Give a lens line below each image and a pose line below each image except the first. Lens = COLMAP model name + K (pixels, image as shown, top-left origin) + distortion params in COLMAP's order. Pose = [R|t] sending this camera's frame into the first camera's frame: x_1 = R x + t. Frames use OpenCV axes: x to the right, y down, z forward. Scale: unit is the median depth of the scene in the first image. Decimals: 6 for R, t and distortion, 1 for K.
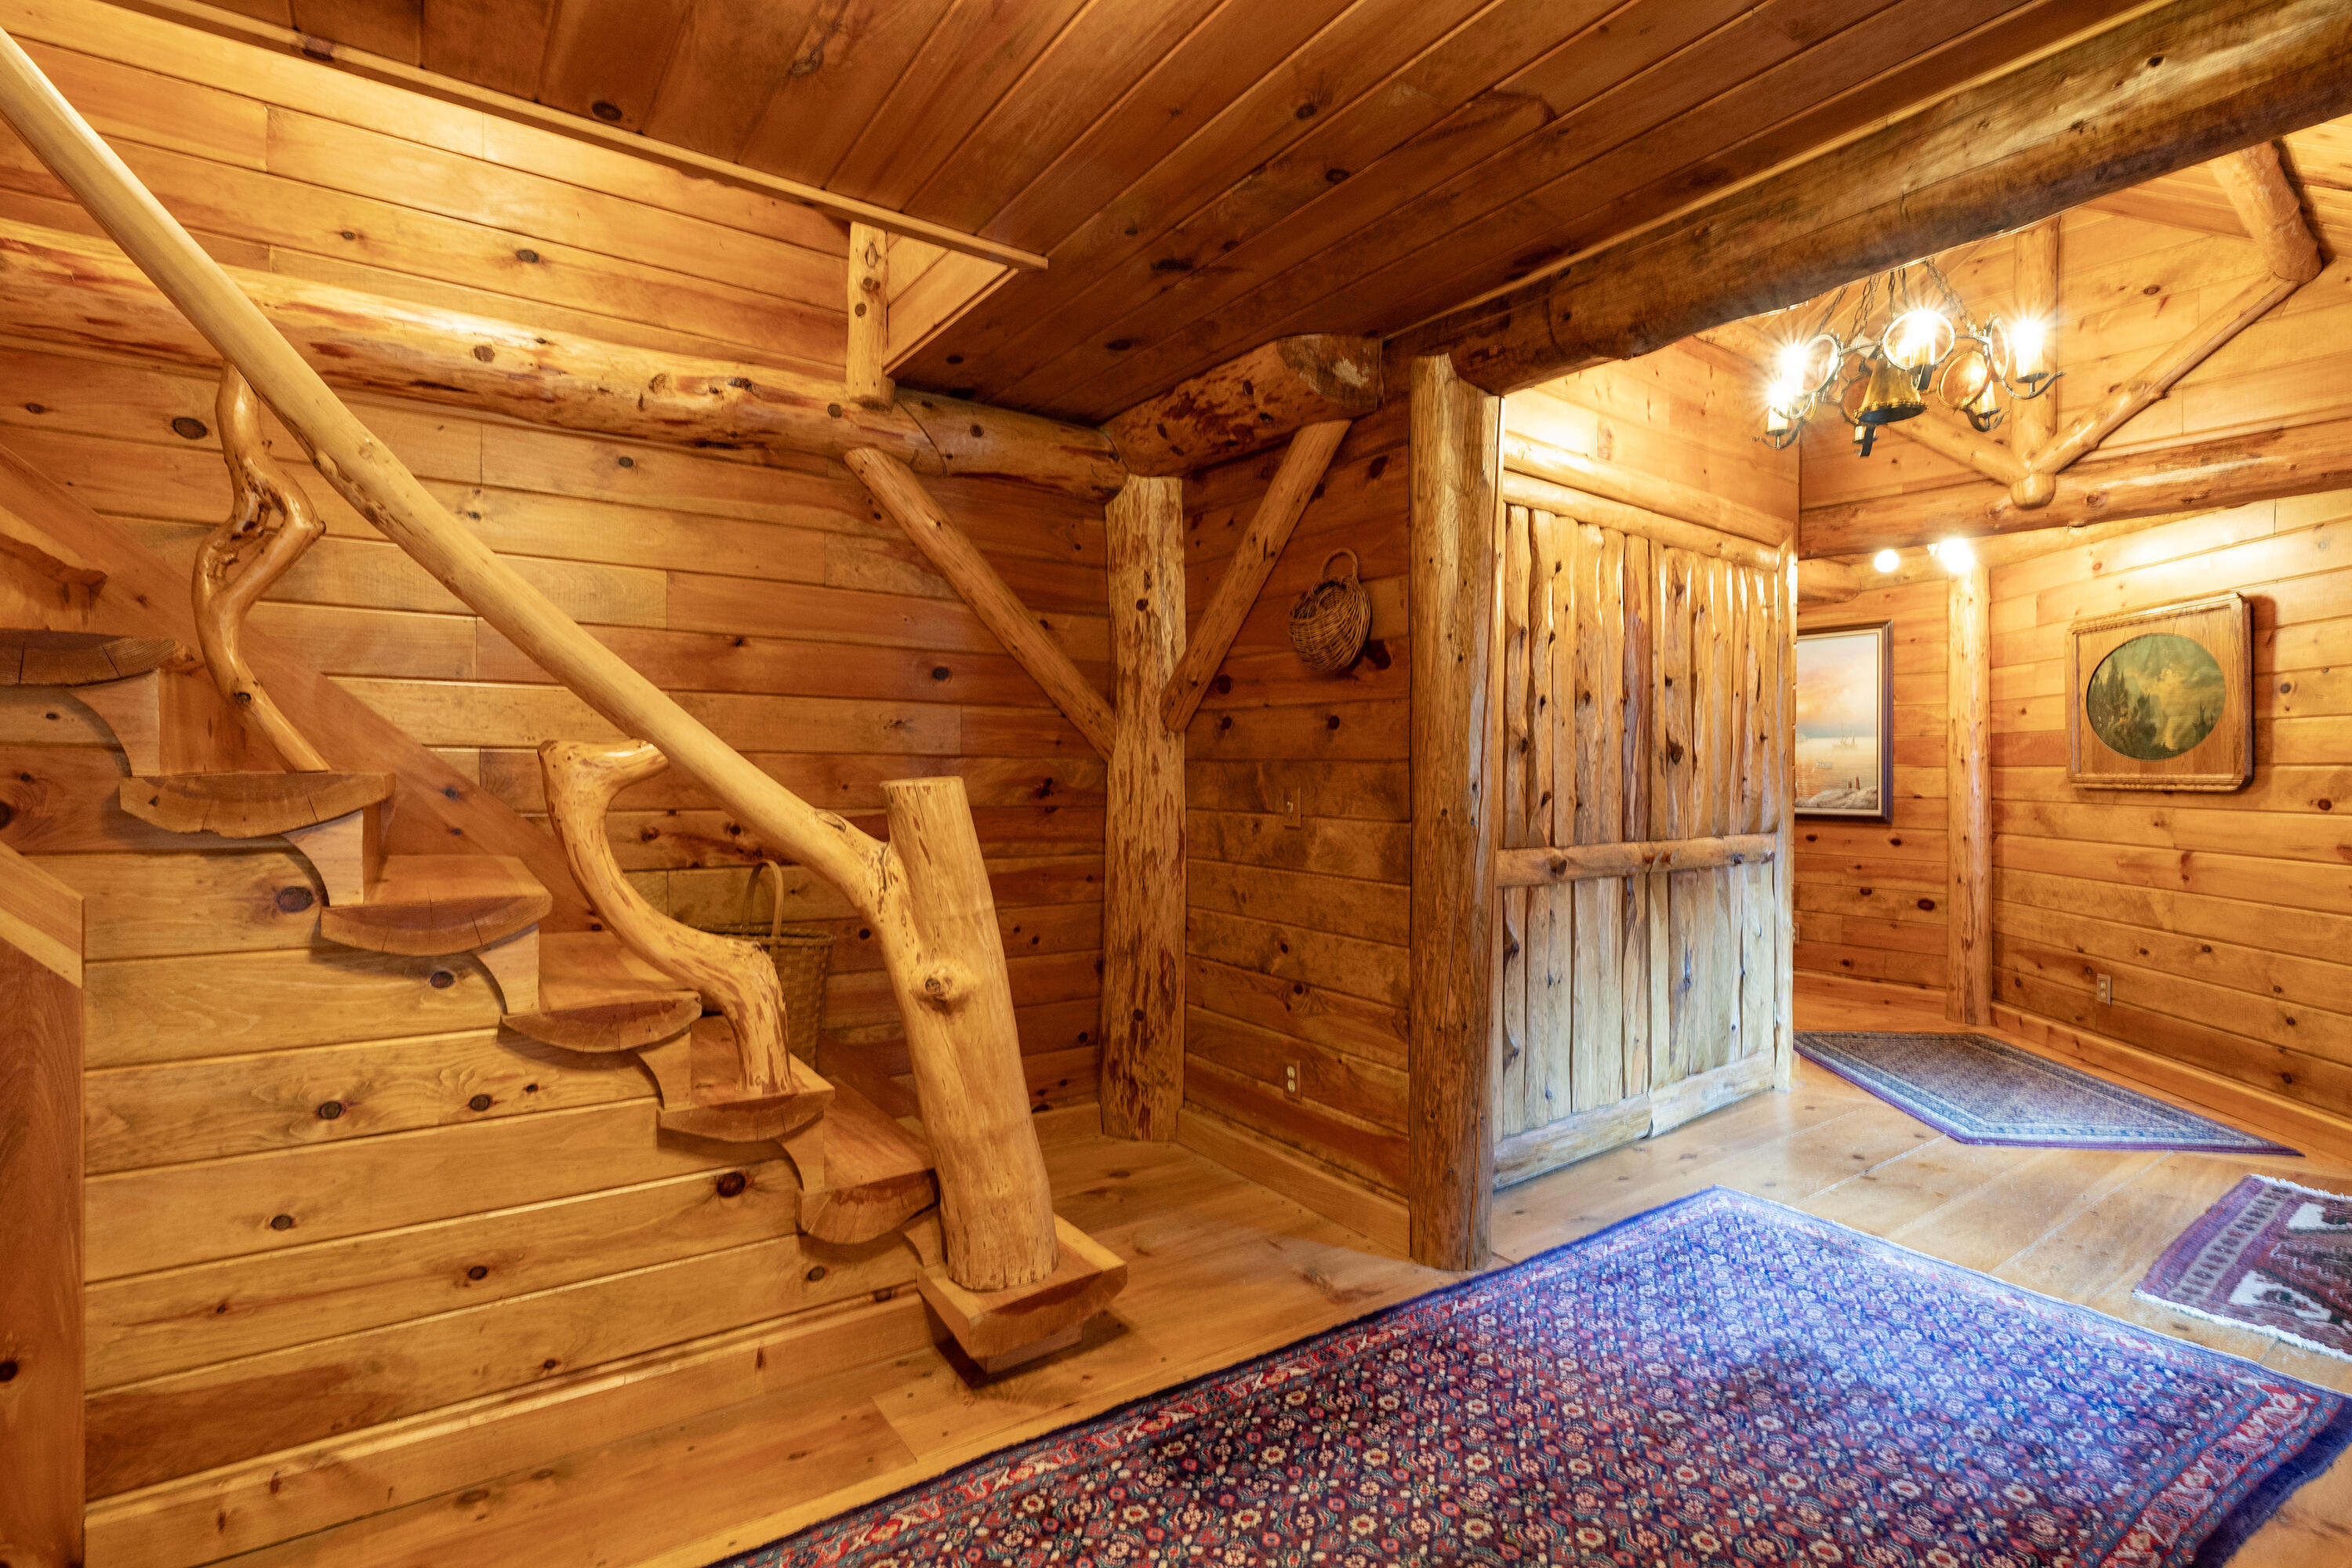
lens RADIAL K [[1064.0, 0, 1185.6], [0, 1064.0, 779.1], [0, 0, 1]] dist [0.010360, -0.000515]
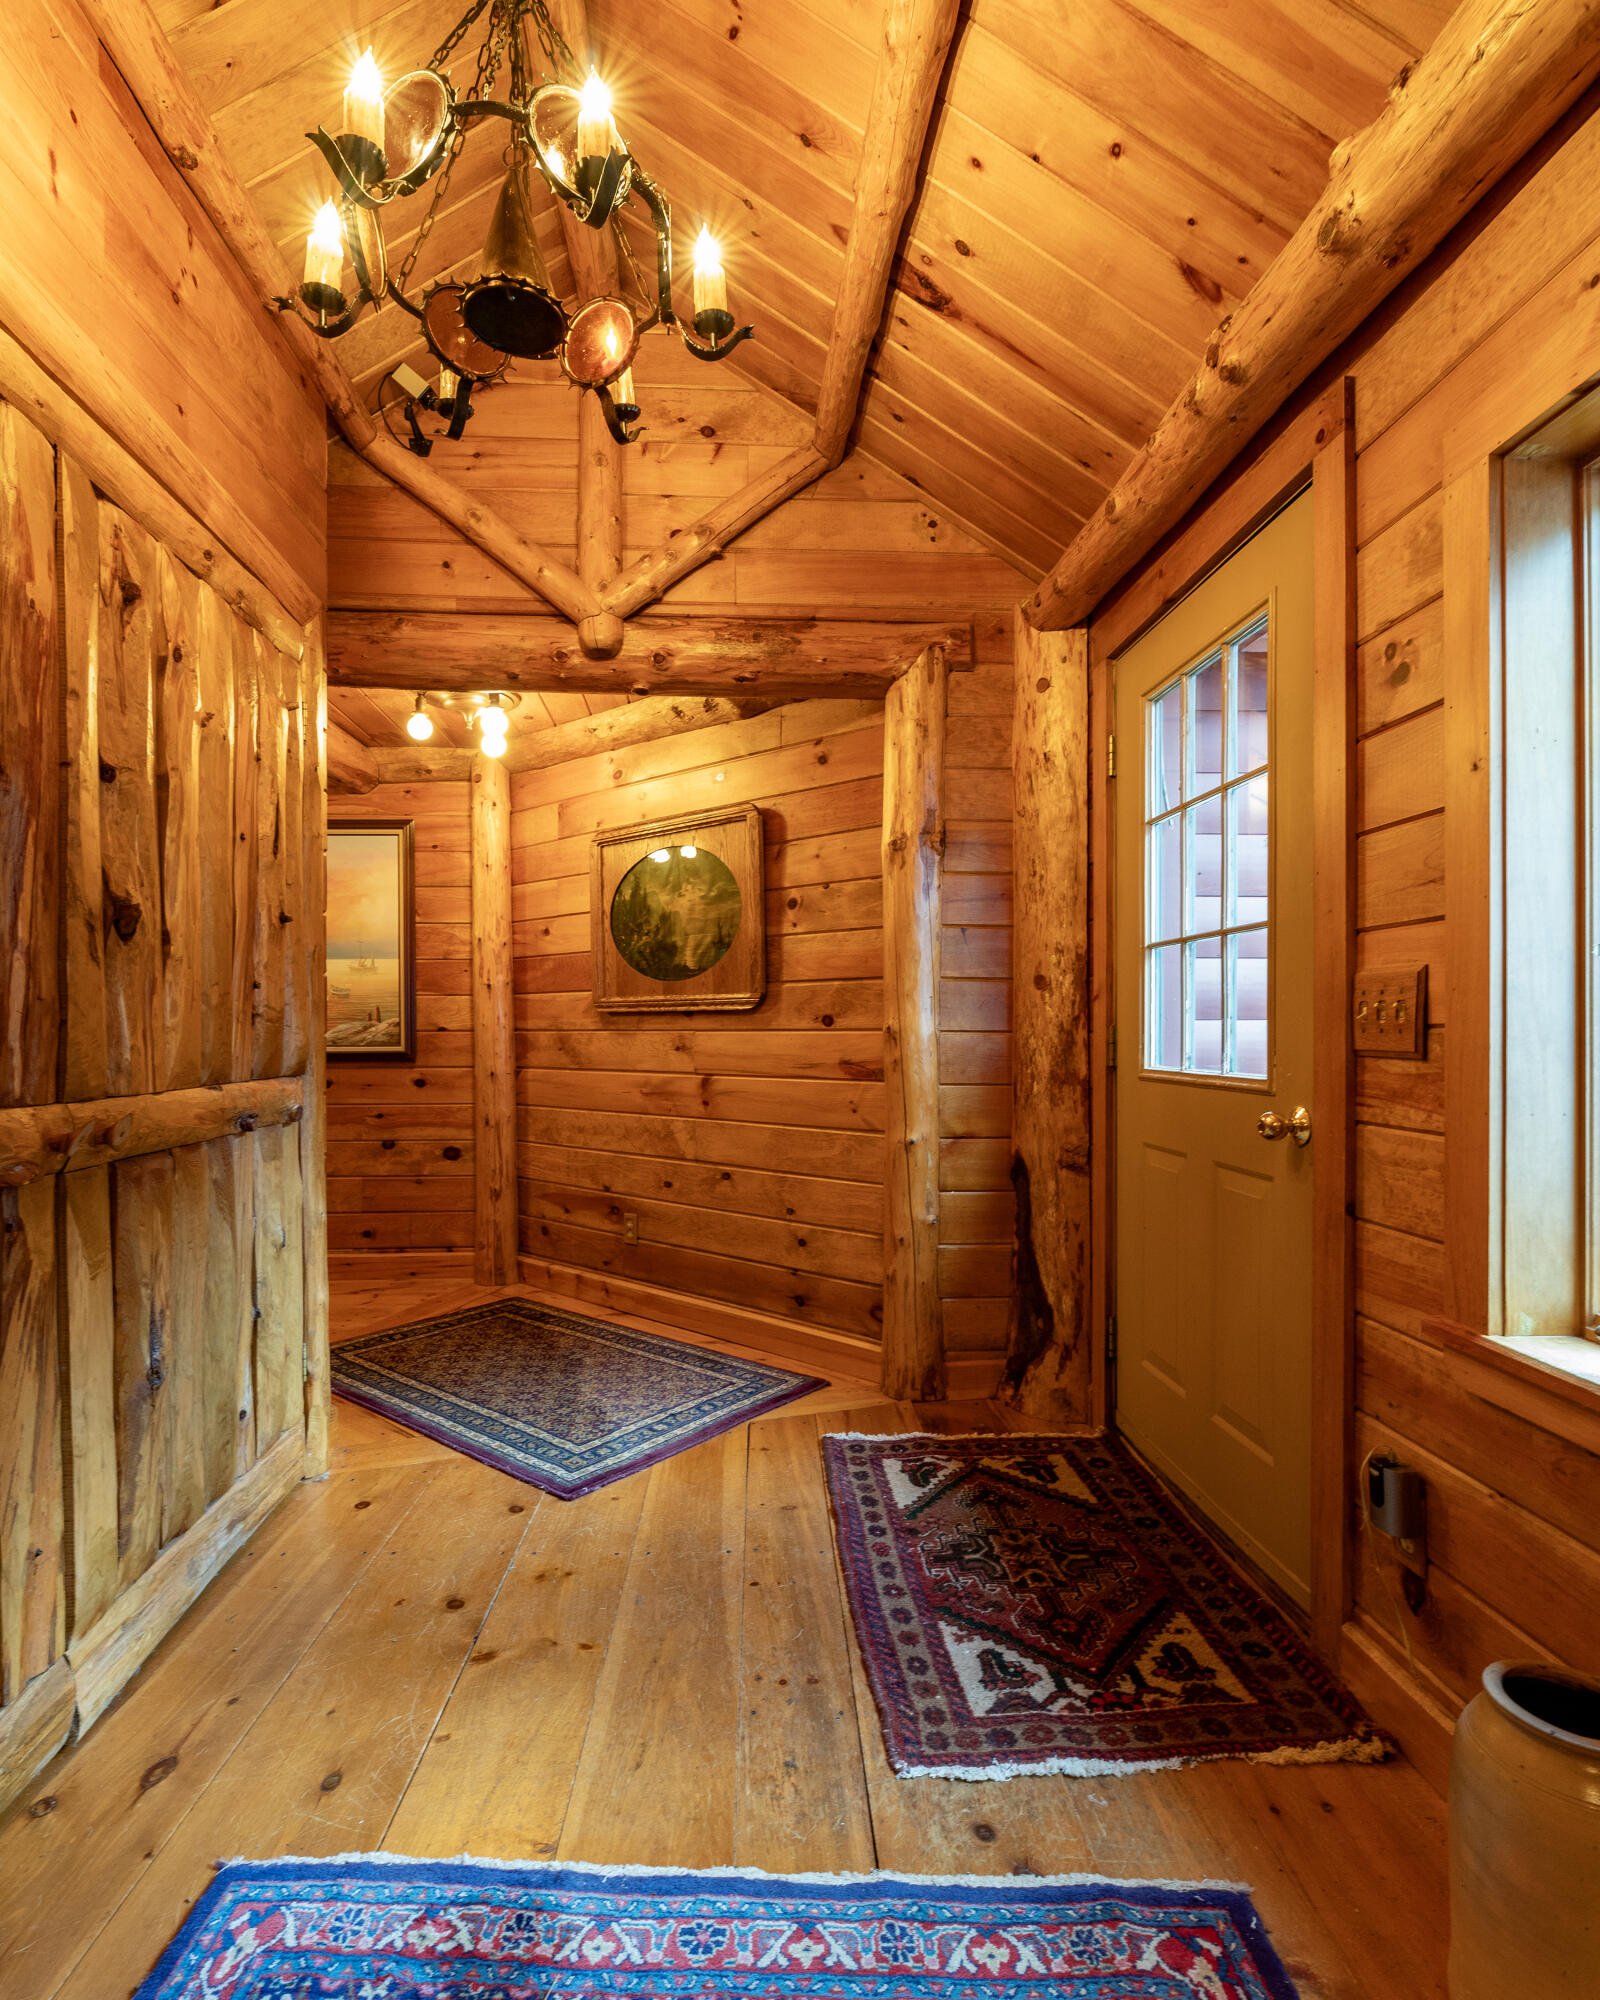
lens RADIAL K [[986.3, 0, 750.9], [0, 986.3, 1031.6], [0, 0, 1]] dist [-0.006806, -0.001653]
pose [[0.564550, -0.006637, 0.825372, 0.235791], [0.010599, 0.999944, 0.000791, 0.028672], [-0.825331, 0.008301, 0.564588, 0.480798]]
